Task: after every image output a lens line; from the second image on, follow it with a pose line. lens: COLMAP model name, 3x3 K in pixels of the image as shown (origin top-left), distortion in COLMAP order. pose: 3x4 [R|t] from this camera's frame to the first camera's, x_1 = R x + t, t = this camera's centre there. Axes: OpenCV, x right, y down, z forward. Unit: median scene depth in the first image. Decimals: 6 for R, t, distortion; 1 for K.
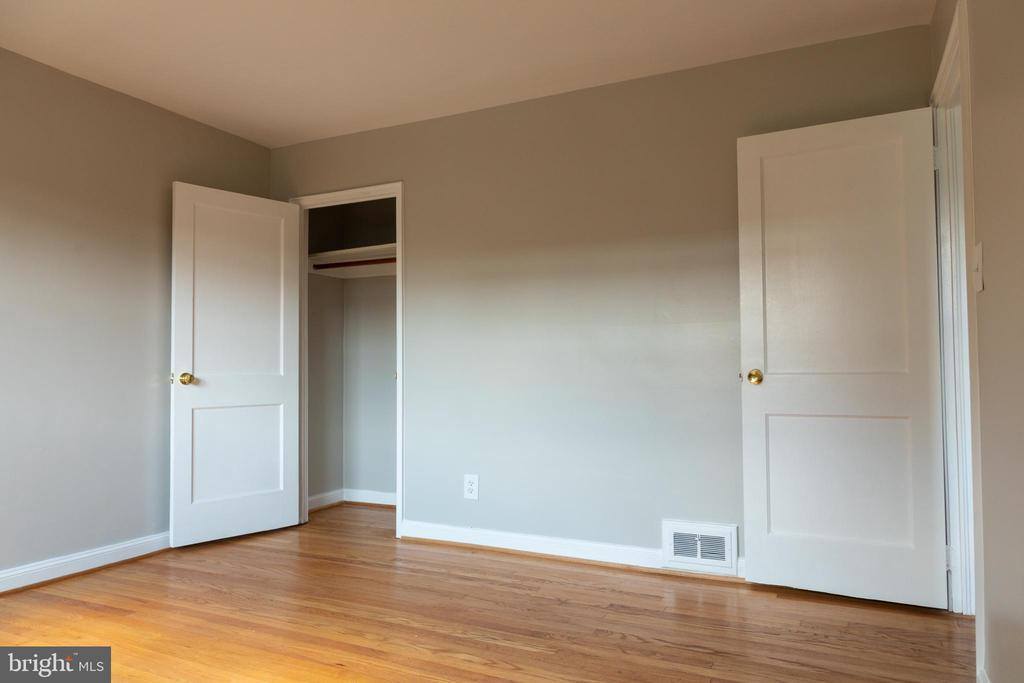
lens RADIAL K [[695.2, 0, 512.0], [0, 695.2, 341.5], [0, 0, 1]] dist [0.003600, -0.000217]
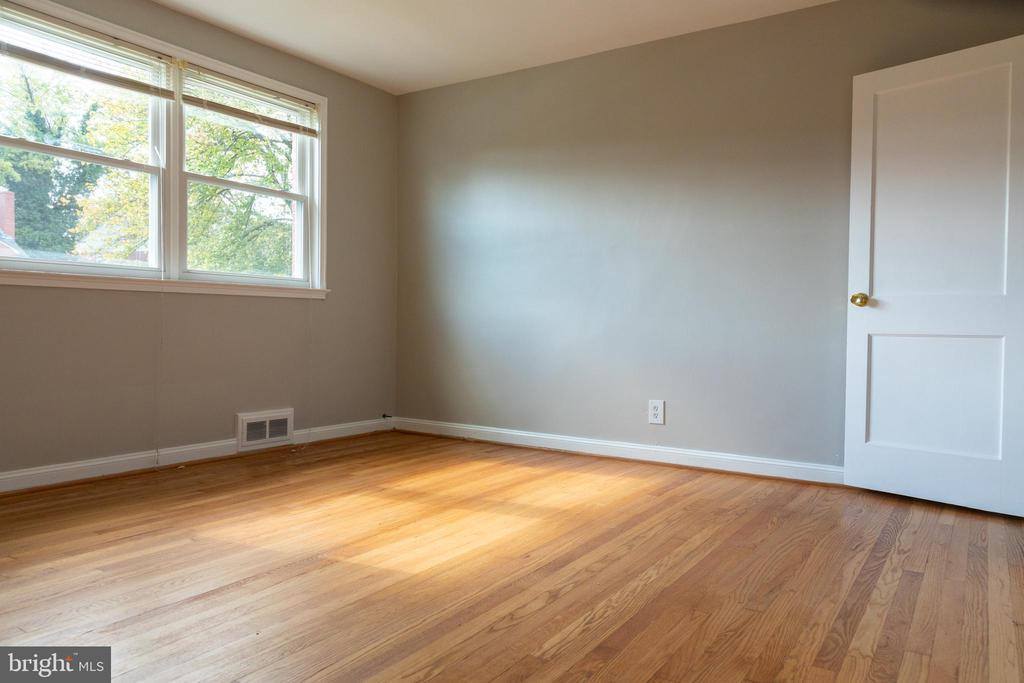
lens RADIAL K [[705.2, 0, 512.0], [0, 705.2, 341.5], [0, 0, 1]] dist [-0.004679, -0.004455]
pose [[-0.120971, 0.025388, -0.992331, 0.556773], [0.024614, 0.999442, 0.022569, 0.088189], [0.992351, -0.021695, -0.121529, 0.793481]]
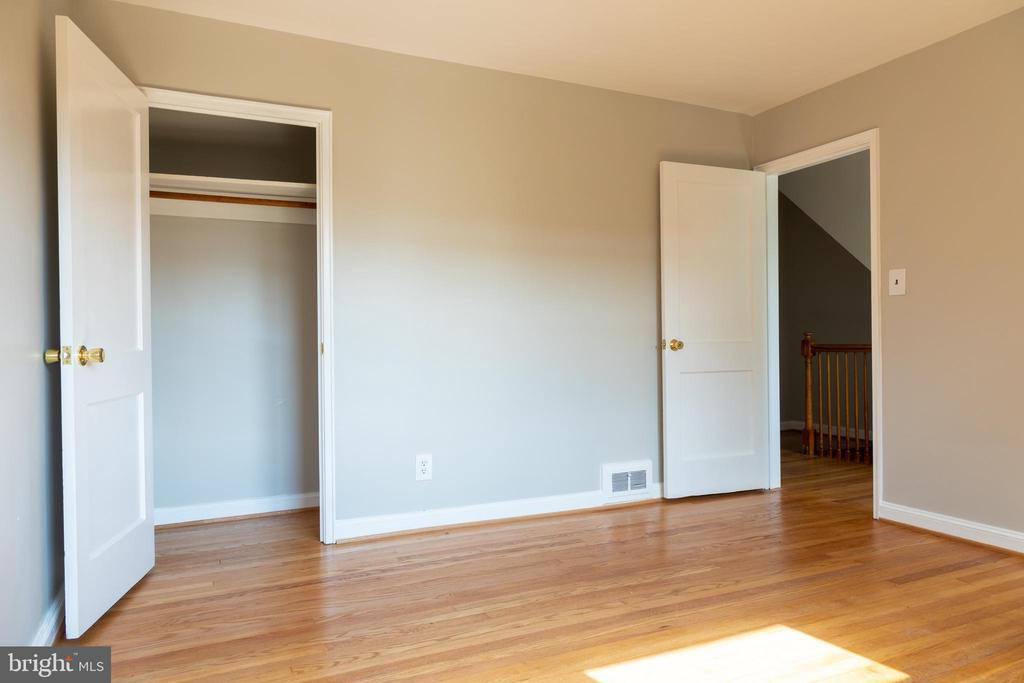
lens RADIAL K [[695.2, 0, 512.0], [0, 695.2, 341.5], [0, 0, 1]] dist [0.003600, -0.000217]
pose [[0.618458, -0.000457, 0.785818, -0.842499], [-0.023694, 0.999534, 0.019229, 0.024838], [-0.785461, -0.030511, 0.618159, 0.400248]]
